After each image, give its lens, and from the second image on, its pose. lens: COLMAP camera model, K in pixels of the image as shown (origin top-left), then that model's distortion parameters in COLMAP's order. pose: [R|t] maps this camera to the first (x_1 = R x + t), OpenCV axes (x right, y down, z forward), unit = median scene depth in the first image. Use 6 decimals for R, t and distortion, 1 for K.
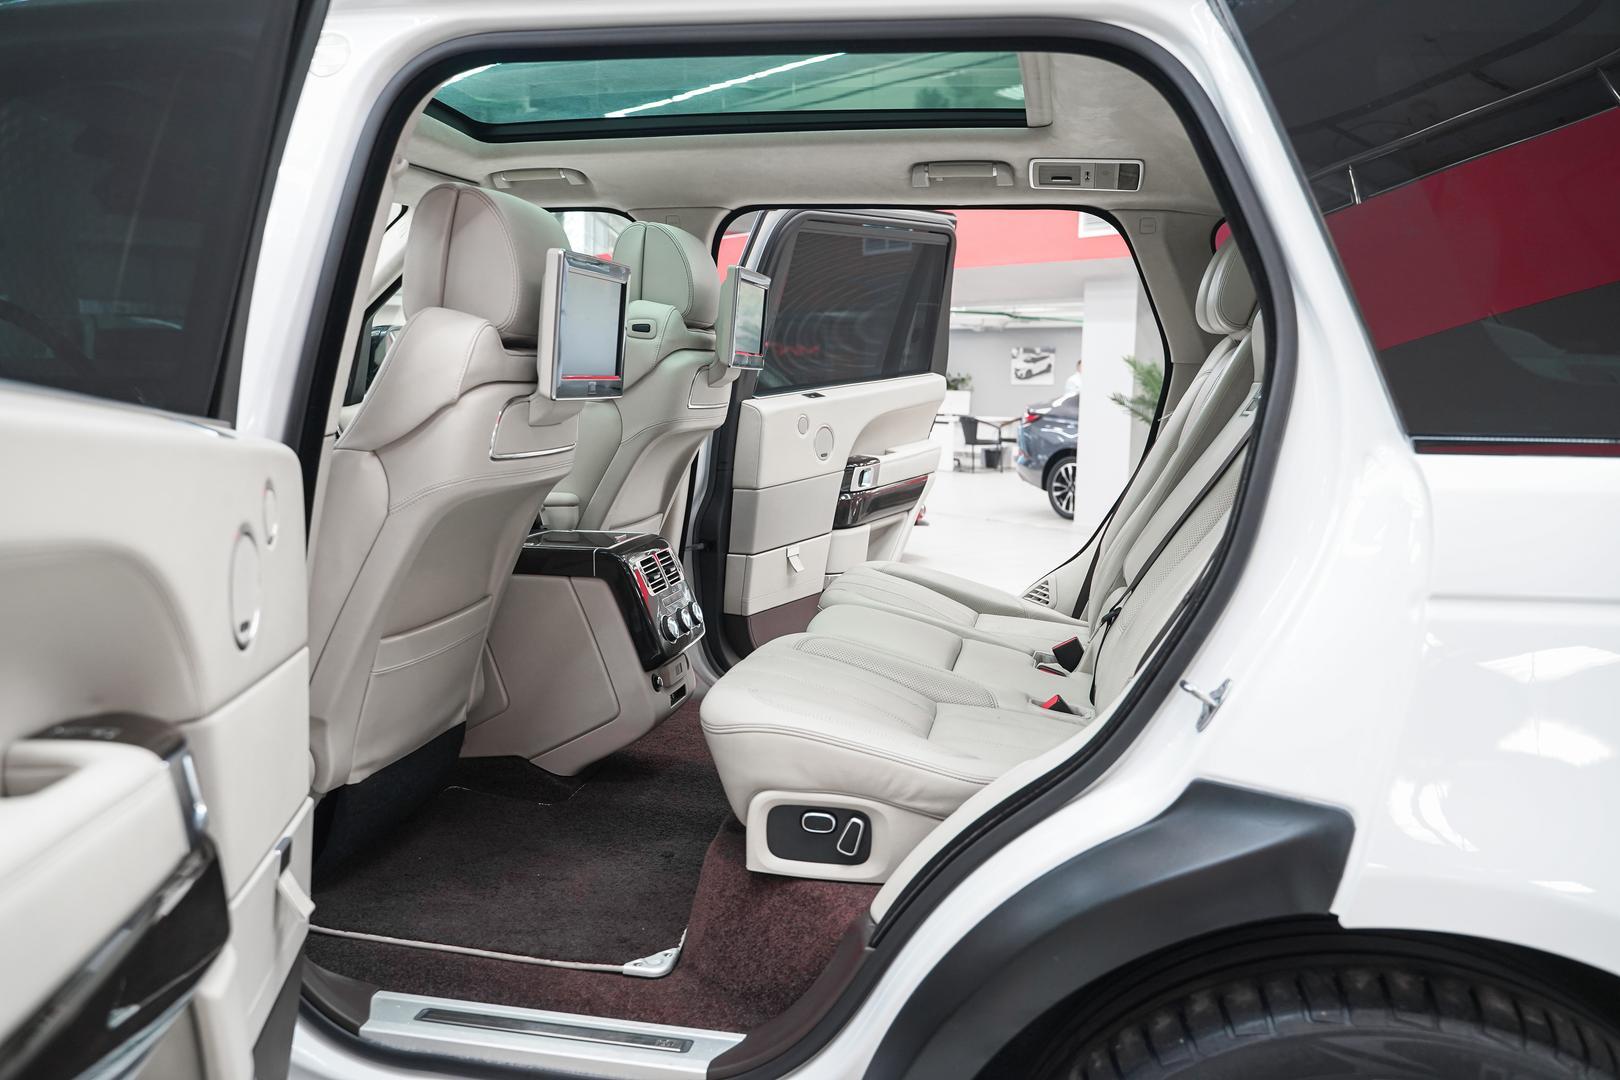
lens RADIAL K [[1281.0, 0, 803.7], [0, 1281.0, 541.8], [0, 0, 1]] dist [-0.019694, 0.015048]
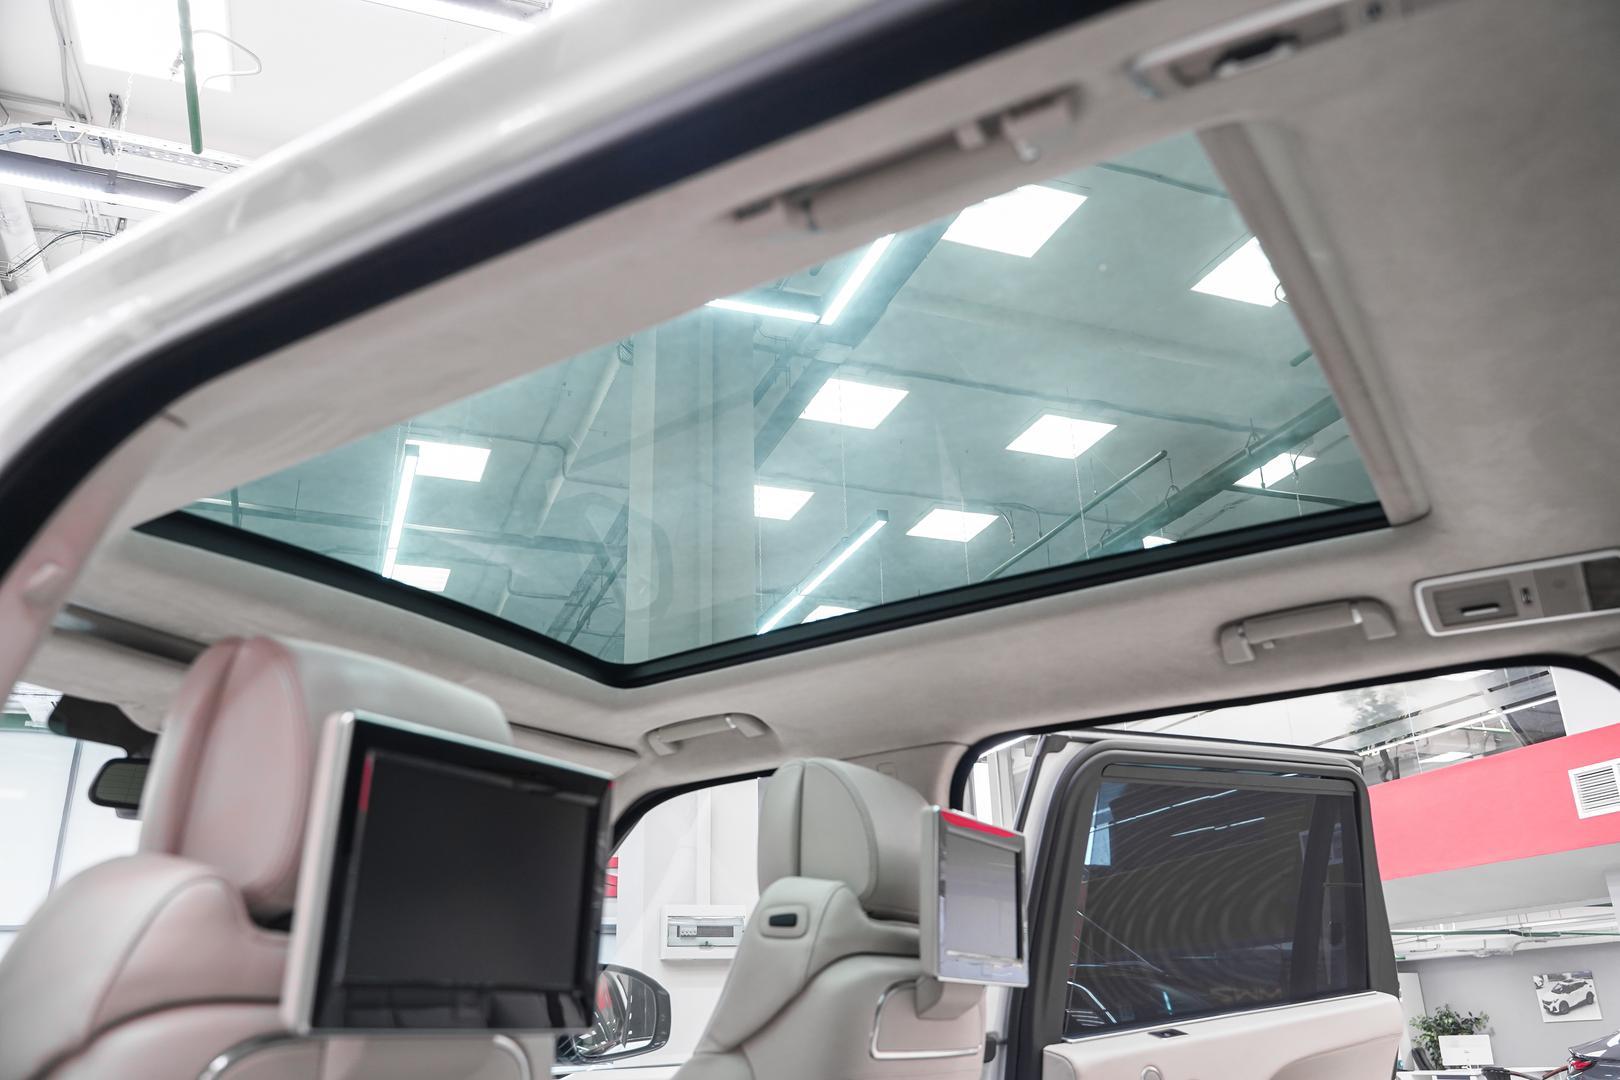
lens RADIAL K [[1281.0, 0, 803.7], [0, 1281.0, 541.8], [0, 0, 1]] dist [-0.019694, 0.015048]
pose [[0.941216, -0.166068, -0.294165, 0.078731], [0.003861, 0.876047, -0.482210, -0.026904], [0.337782, 0.452728, 0.825191, 0.360684]]
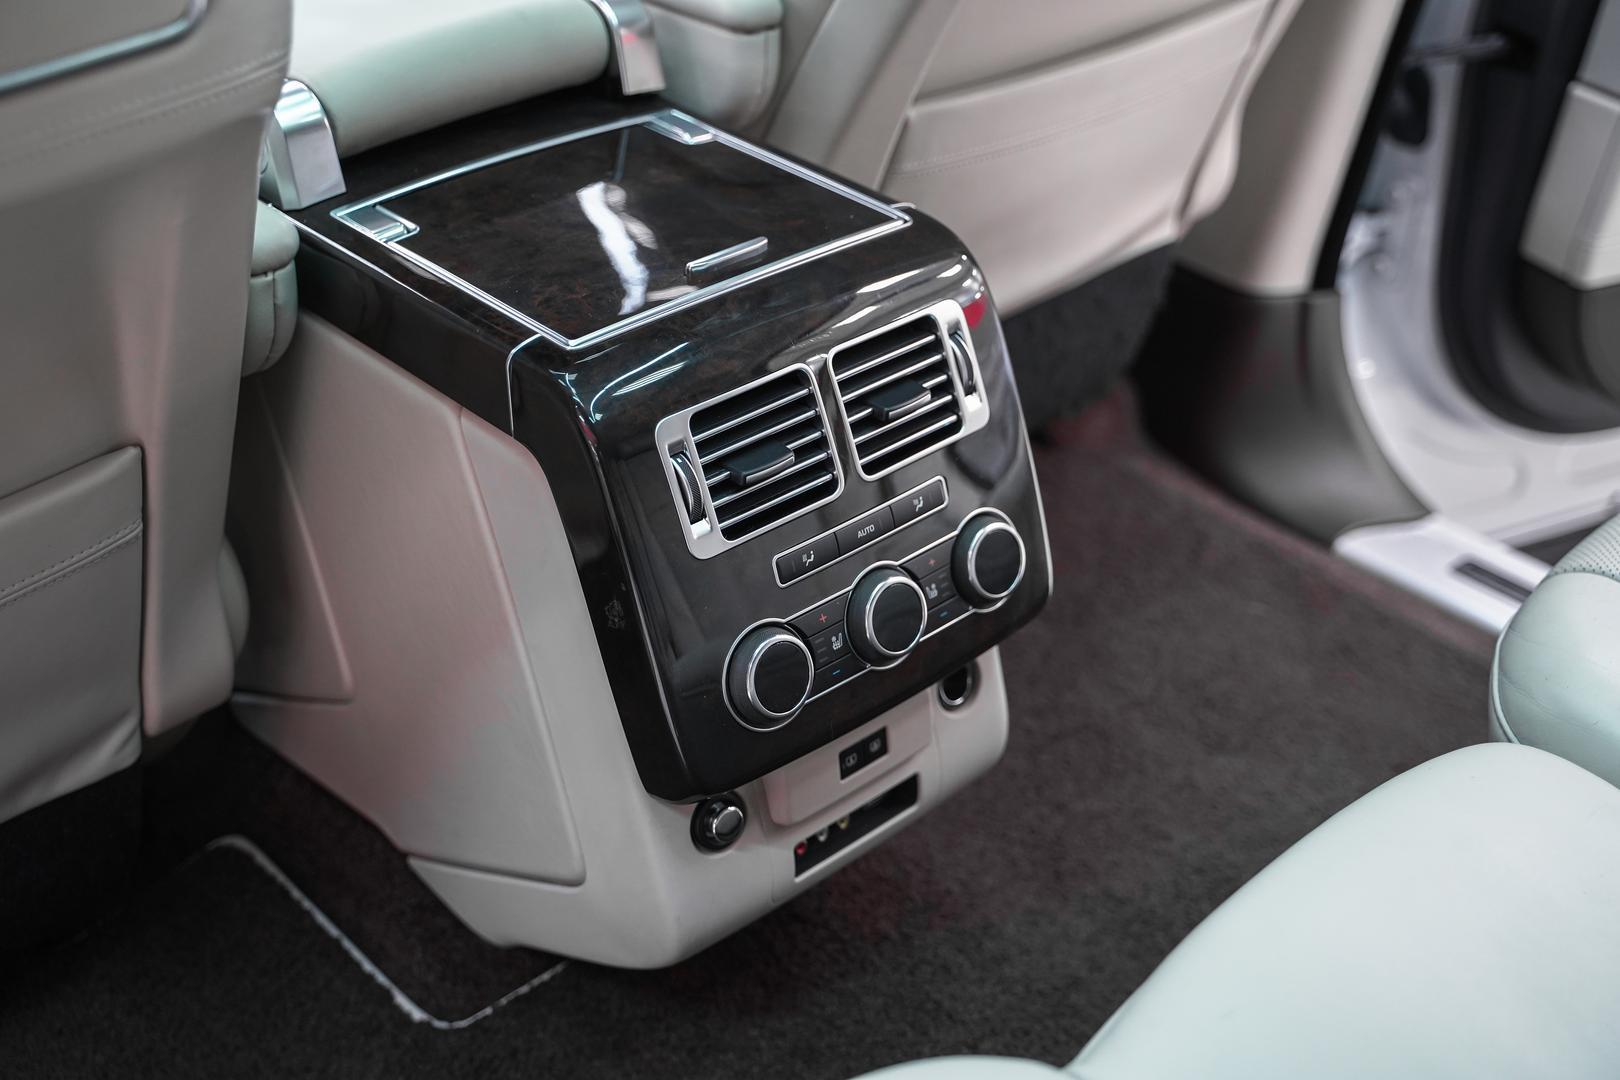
lens RADIAL K [[2091.9, 0, 810.0], [0, 2091.9, 540.0], [0, 0, 1]] dist [-0.008509, 0.034521]
pose [[0.822768, 0.321475, -0.468728, 0.074766], [-0.096187, 0.891537, 0.442617, -0.116055], [0.560179, -0.319085, 0.764450, 0.527989]]
